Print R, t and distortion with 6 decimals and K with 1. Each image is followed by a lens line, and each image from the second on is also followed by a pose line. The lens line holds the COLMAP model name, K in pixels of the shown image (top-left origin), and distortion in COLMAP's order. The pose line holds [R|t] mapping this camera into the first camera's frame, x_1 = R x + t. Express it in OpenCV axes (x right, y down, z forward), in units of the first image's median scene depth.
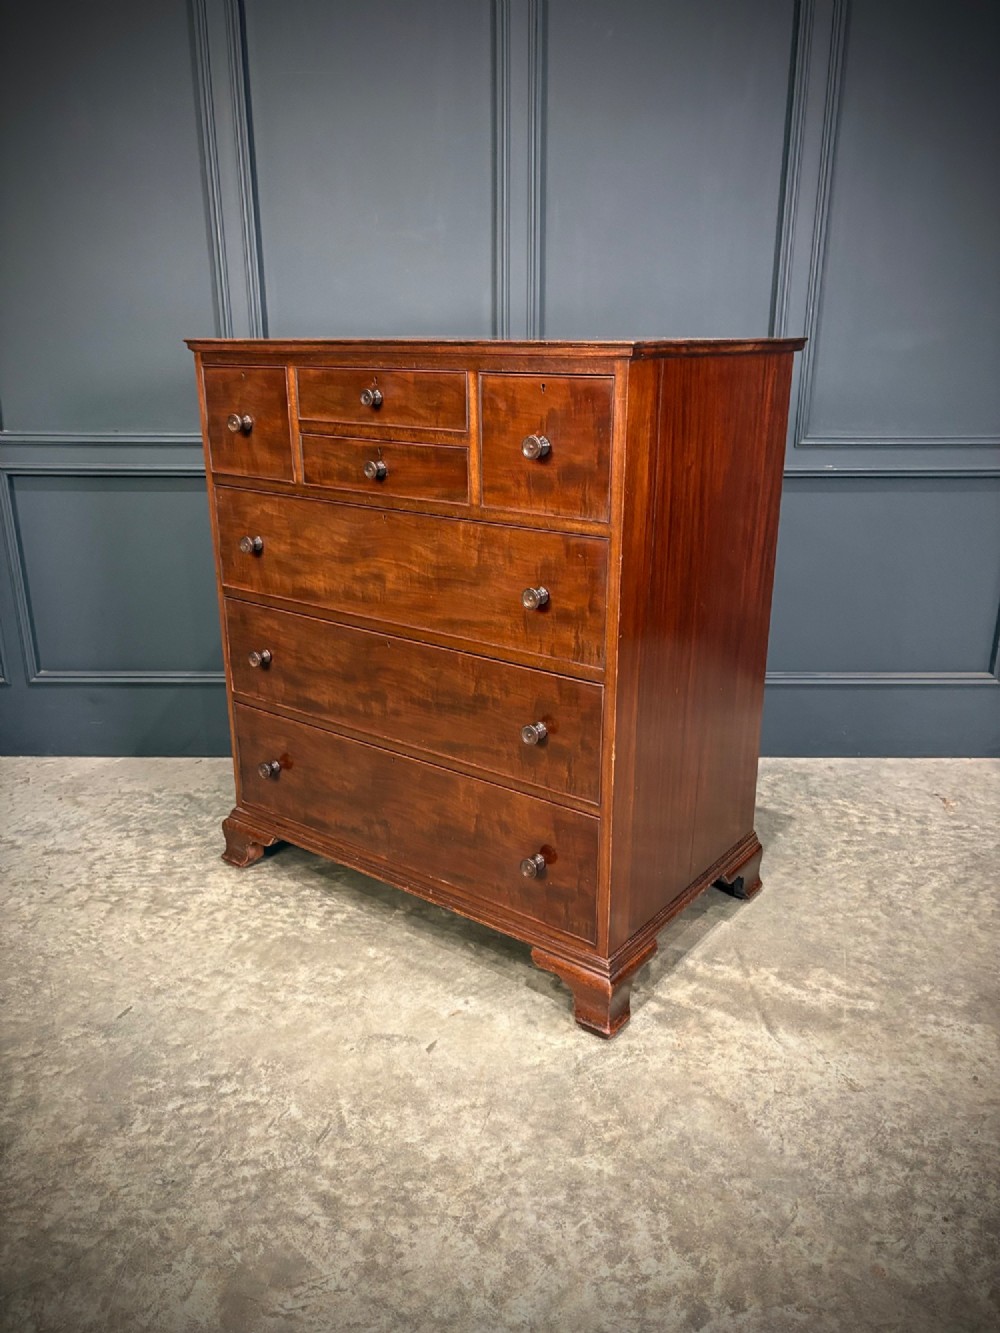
lens RADIAL K [[965.6, 0, 507.9], [0, 965.6, 678.8], [0, 0, 1]] dist [0.048409, -0.046291]
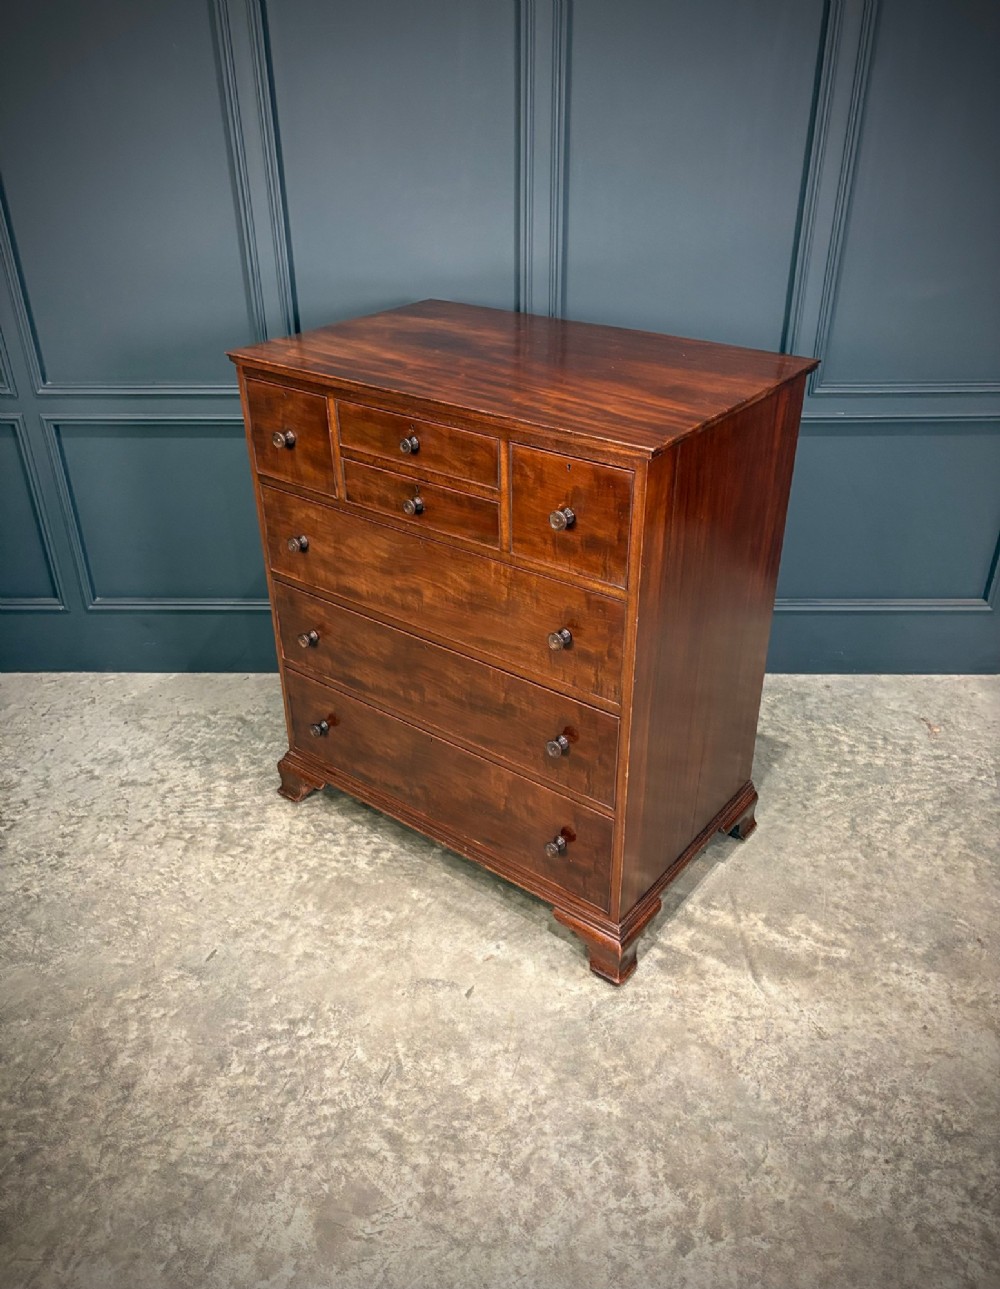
lens RADIAL K [[967.7, 0, 499.6], [0, 967.7, 623.0], [0, 0, 1]] dist [0.043135, -0.031991]
pose [[0.999804, 0.000118, -0.019777, -0.017469], [0.003418, 0.983904, 0.178666, -0.272041], [0.019480, -0.178699, 0.983711, -0.093252]]
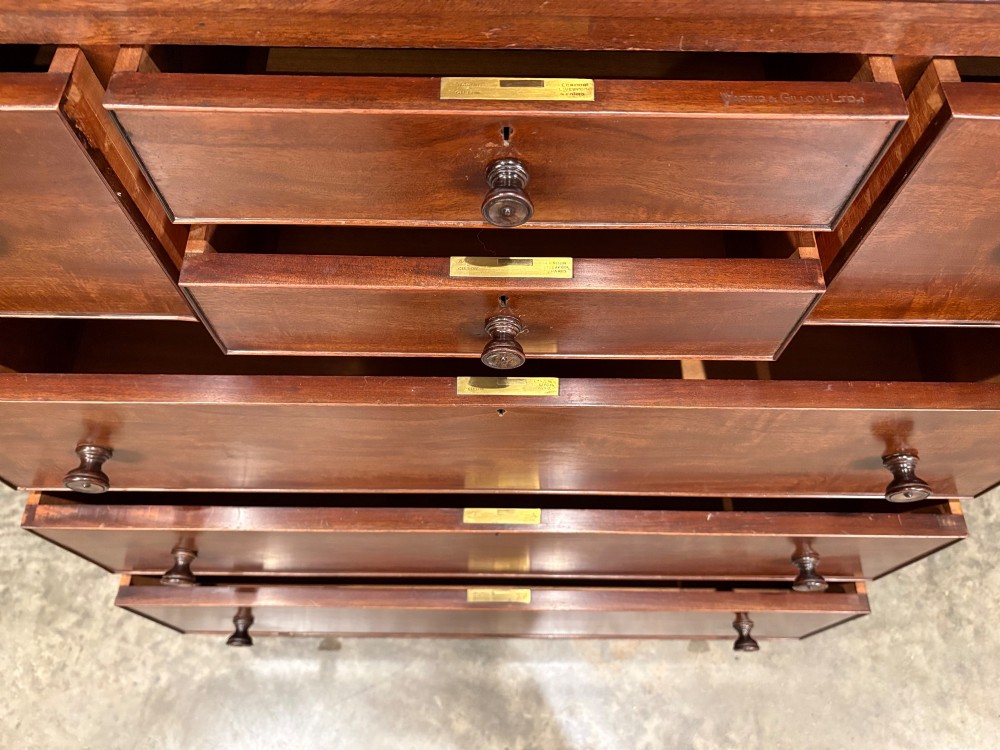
lens RADIAL K [[724.4, 0, 495.2], [0, 724.4, 325.8], [0, 0, 1]] dist [0.048409, -0.046291]
pose [[0.999875, 0.015024, 0.004872, 0.004026], [-0.014115, 0.711524, 0.702520, -0.442927], [0.007088, -0.702501, 0.711648, 0.874077]]
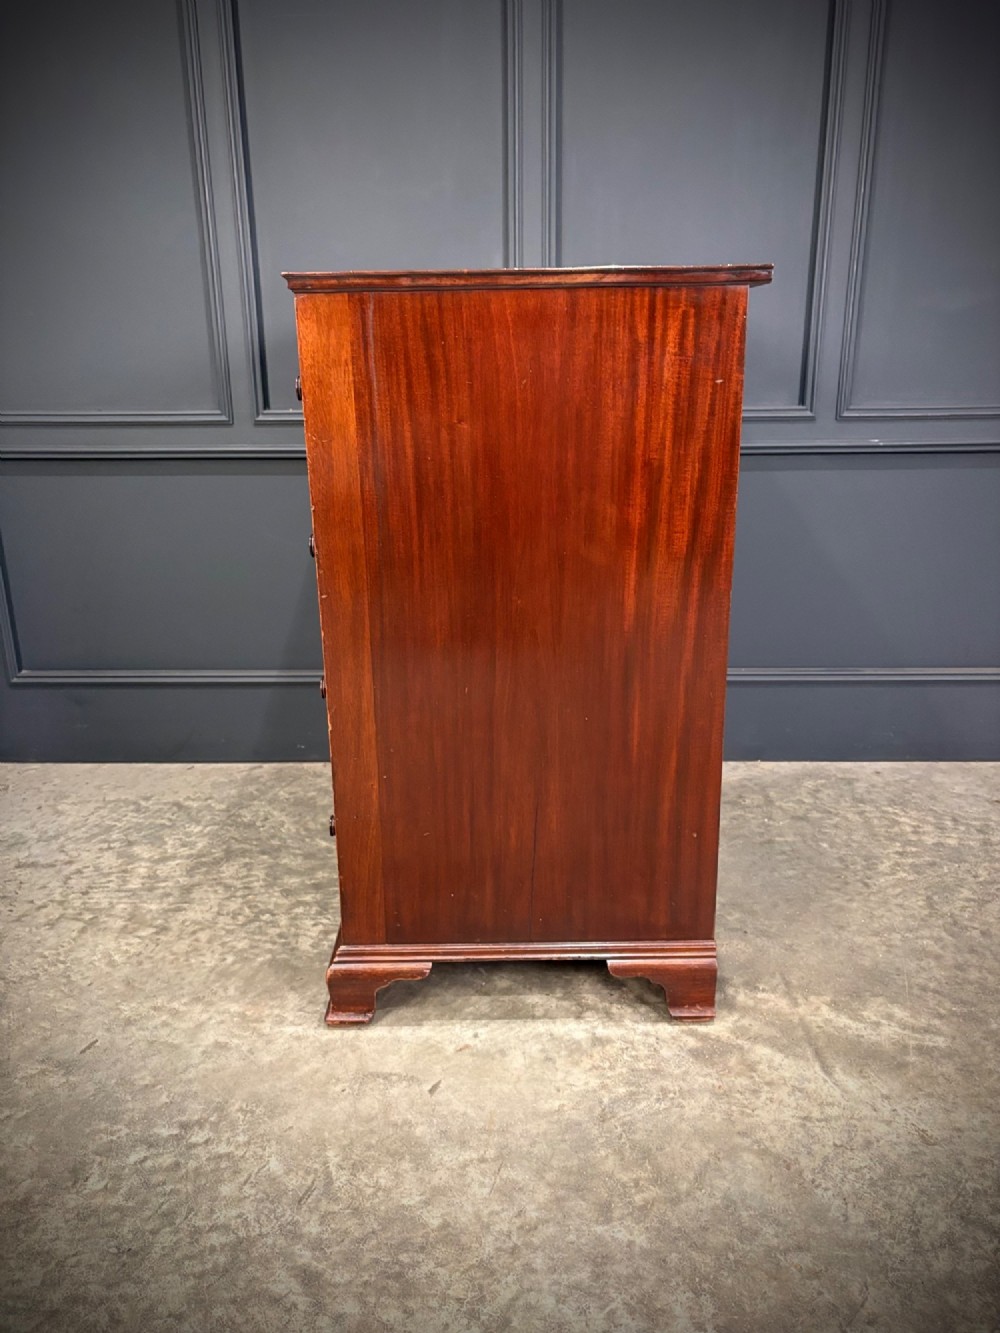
lens RADIAL K [[965.6, 0, 507.1], [0, 965.6, 688.4], [0, 0, 1]] dist [0.048409, -0.046291]
pose [[0.999764, -0.004588, -0.021230, 0.006277], [0.004502, 0.999981, -0.004138, 0.023102], [0.021248, 0.004041, 0.999766, 0.122919]]
